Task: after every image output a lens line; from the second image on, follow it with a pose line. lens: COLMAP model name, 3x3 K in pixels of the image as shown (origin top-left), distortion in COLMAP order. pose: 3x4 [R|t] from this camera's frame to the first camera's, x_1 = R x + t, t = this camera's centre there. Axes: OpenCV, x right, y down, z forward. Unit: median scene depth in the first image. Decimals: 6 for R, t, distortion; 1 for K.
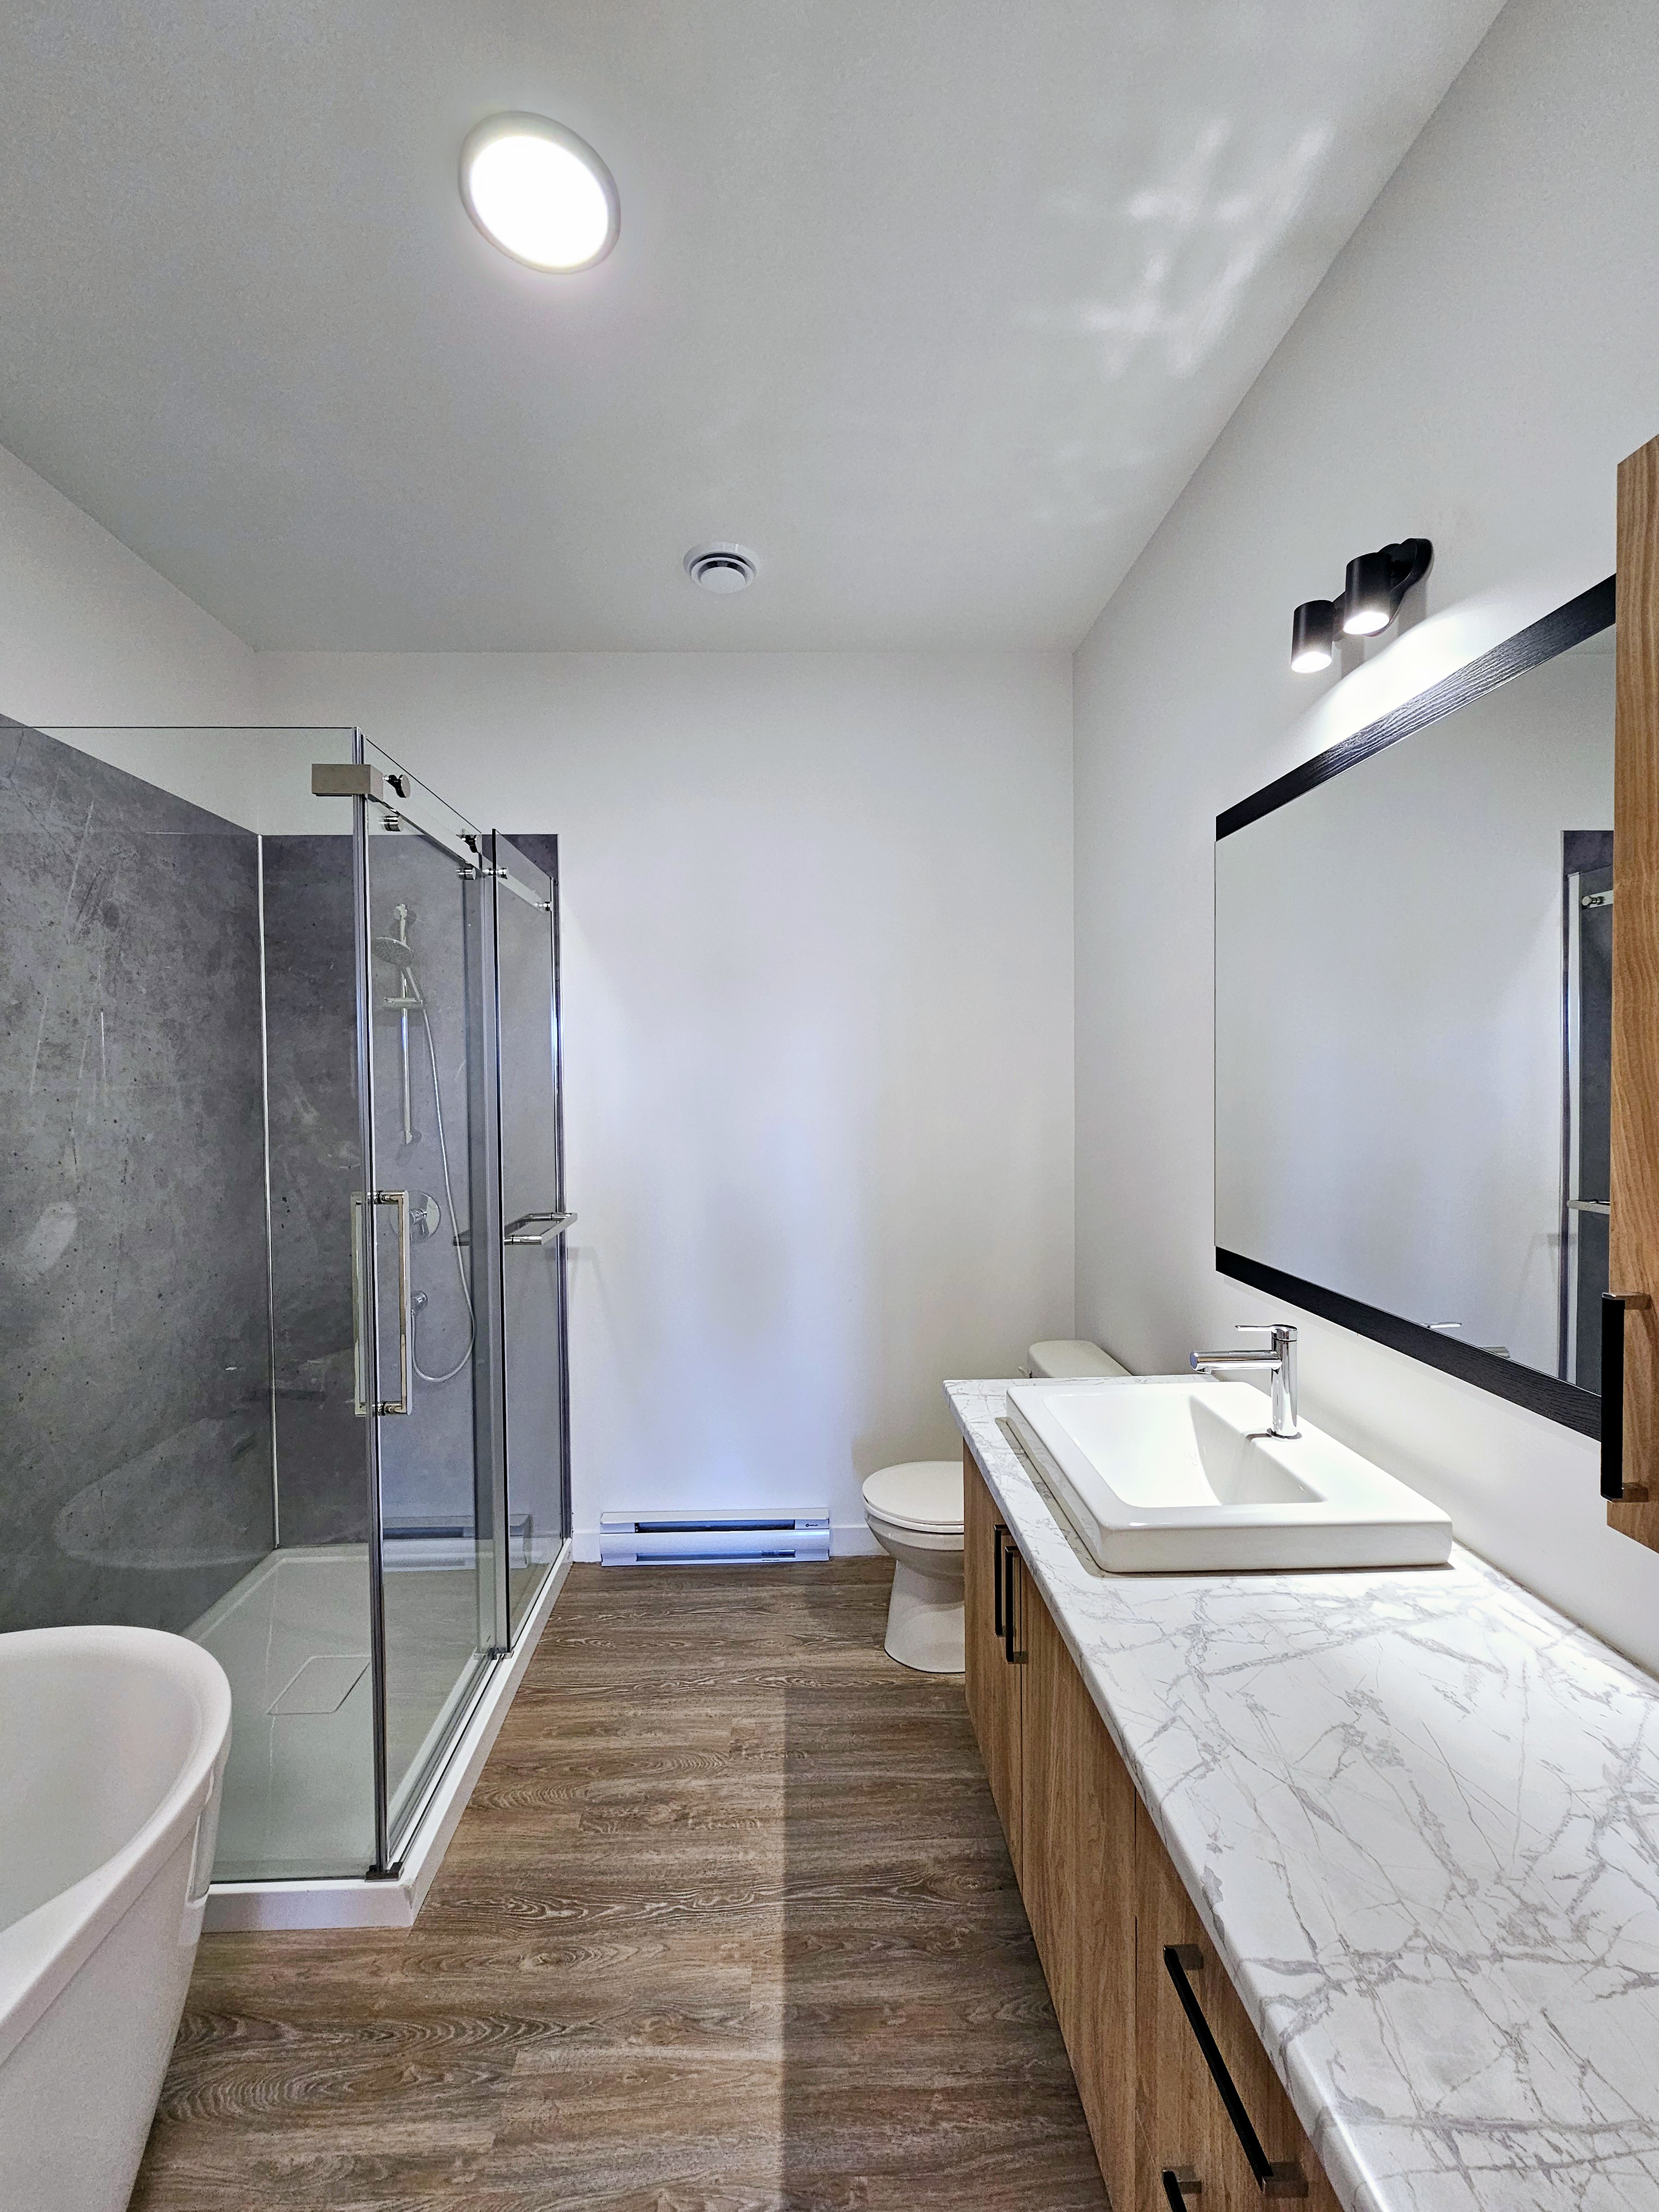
lens RADIAL K [[893.8, 0, 823.2], [0, 893.8, 1101.5], [0, 0, 1]] dist [0.001008, 0.000078]
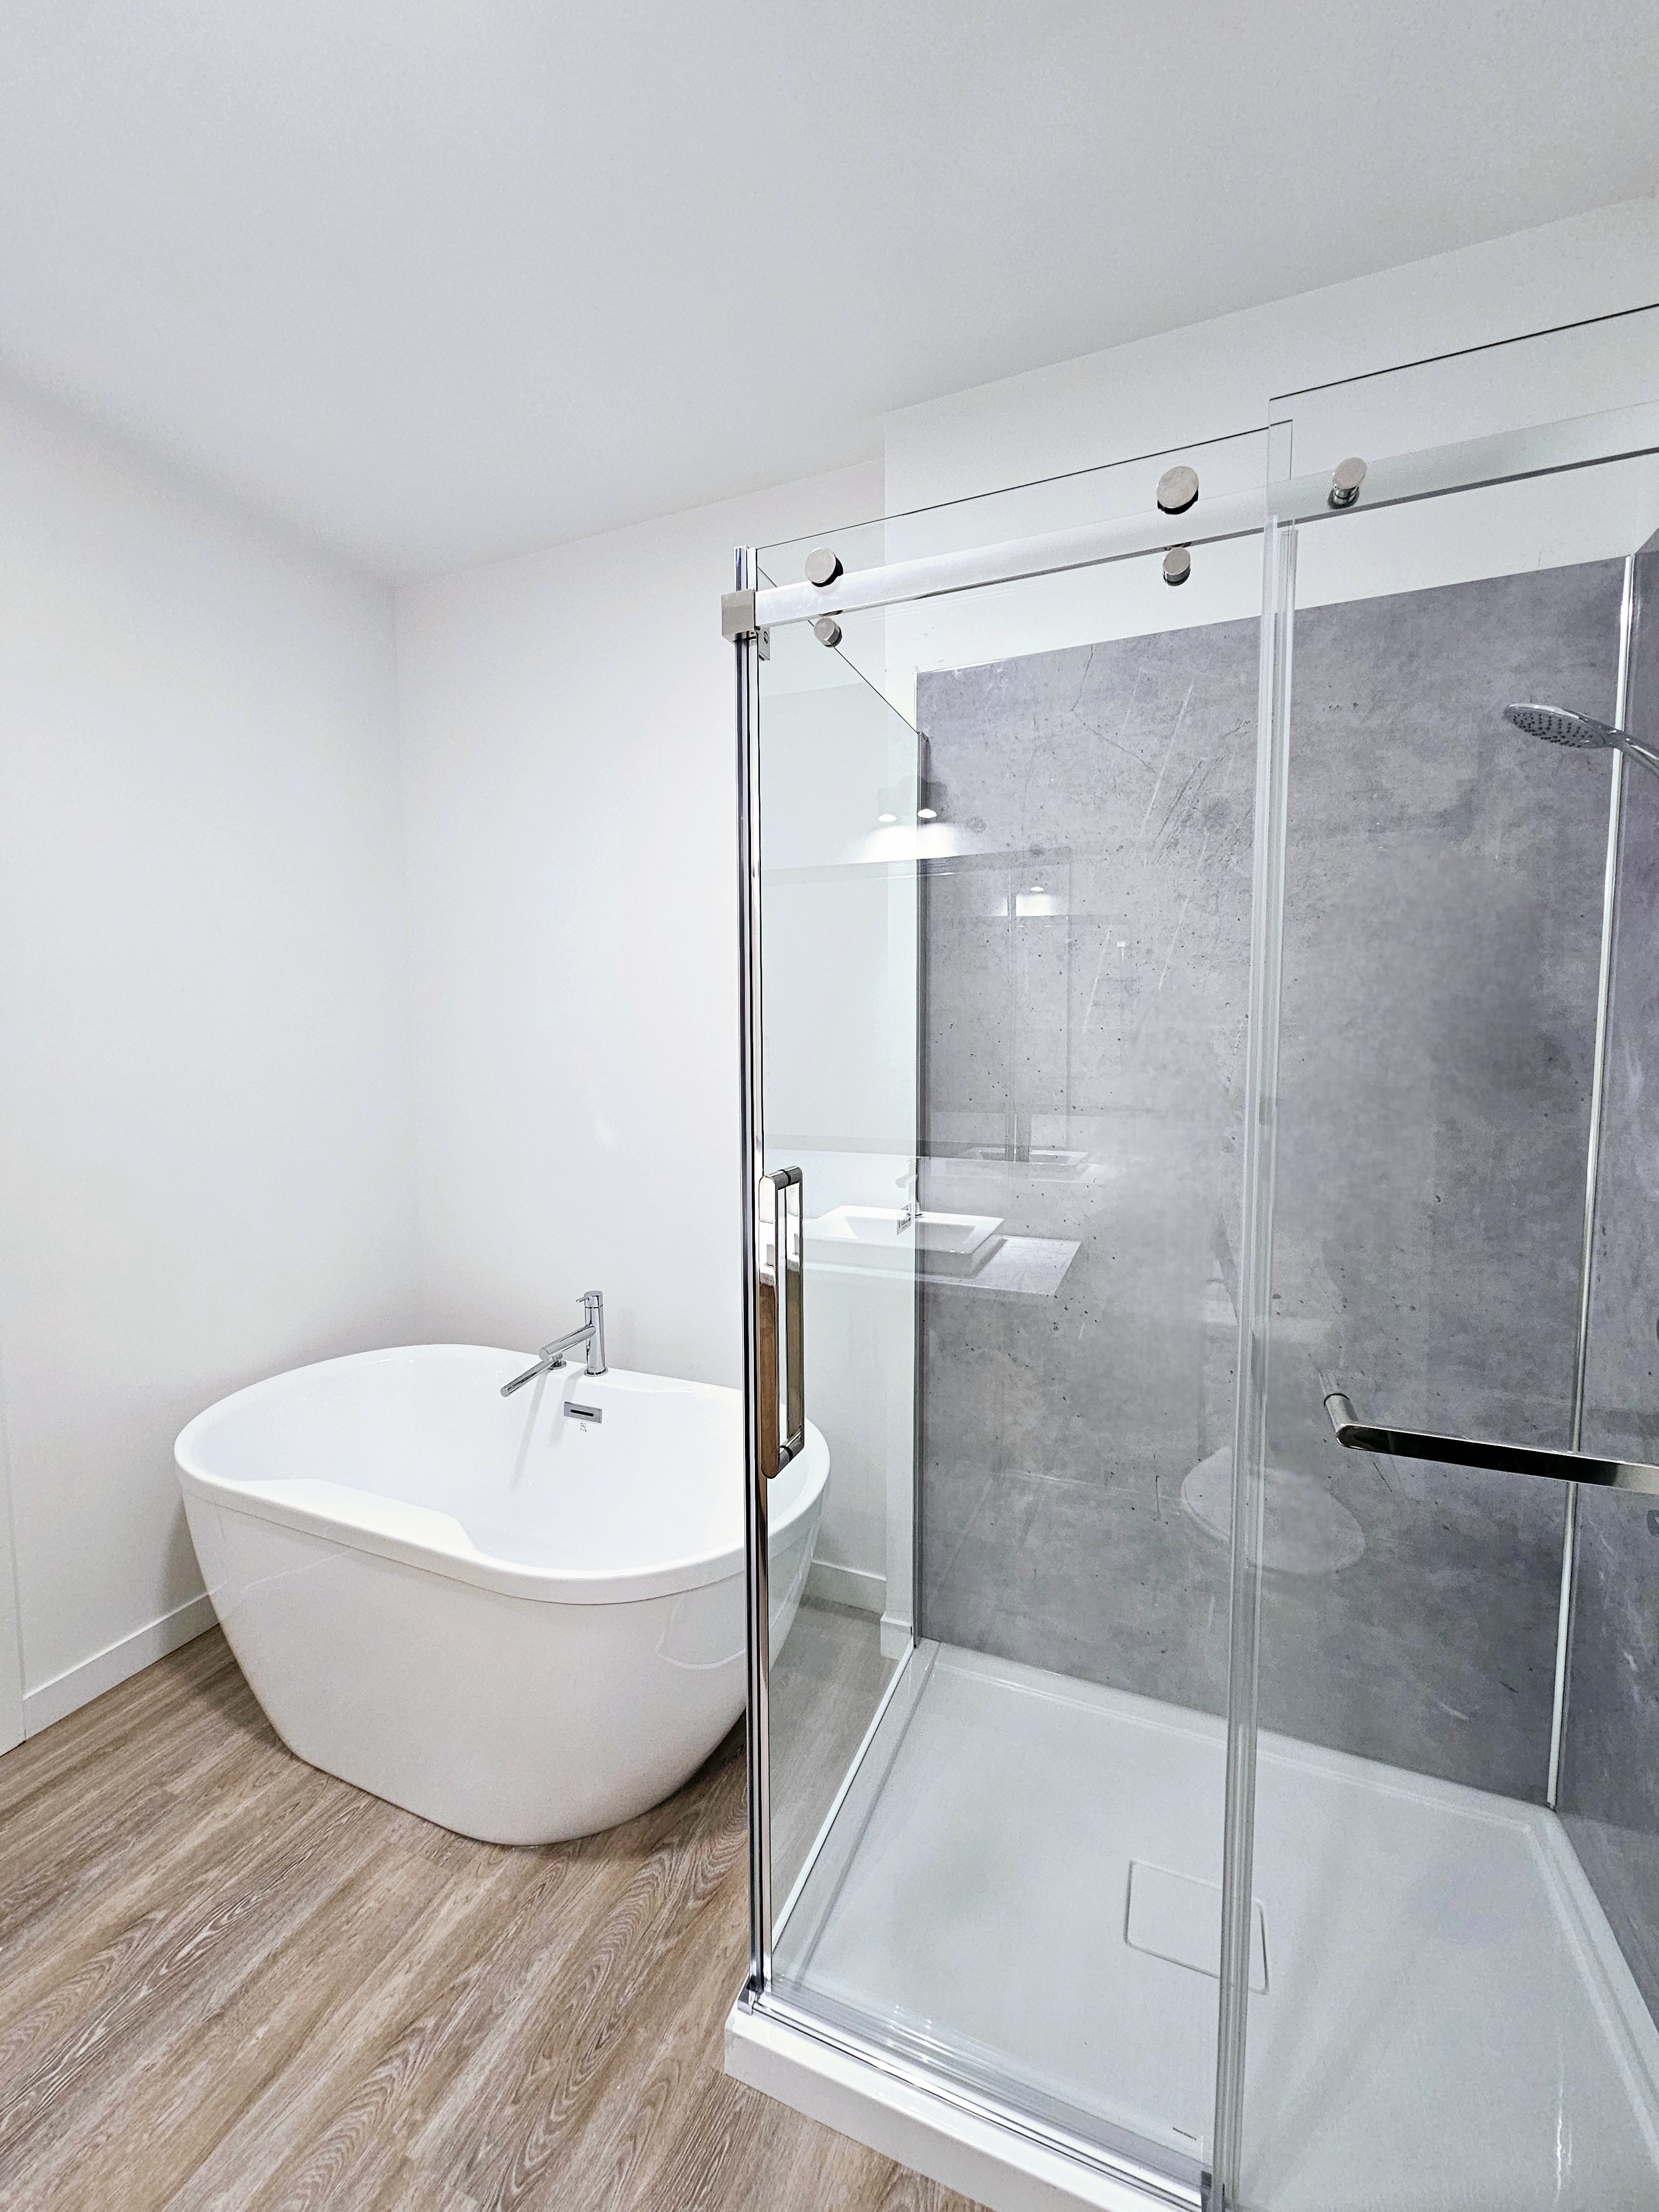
lens RADIAL K [[900.5, 0, 812.0], [0, 900.5, 1107.1], [0, 0, 1]] dist [0.001090, 0.000213]
pose [[-0.428281, 0.084390, -0.899697, 0.202380], [-0.006999, 0.995290, 0.096688, -0.030444], [0.903619, 0.047707, -0.425673, 1.678885]]
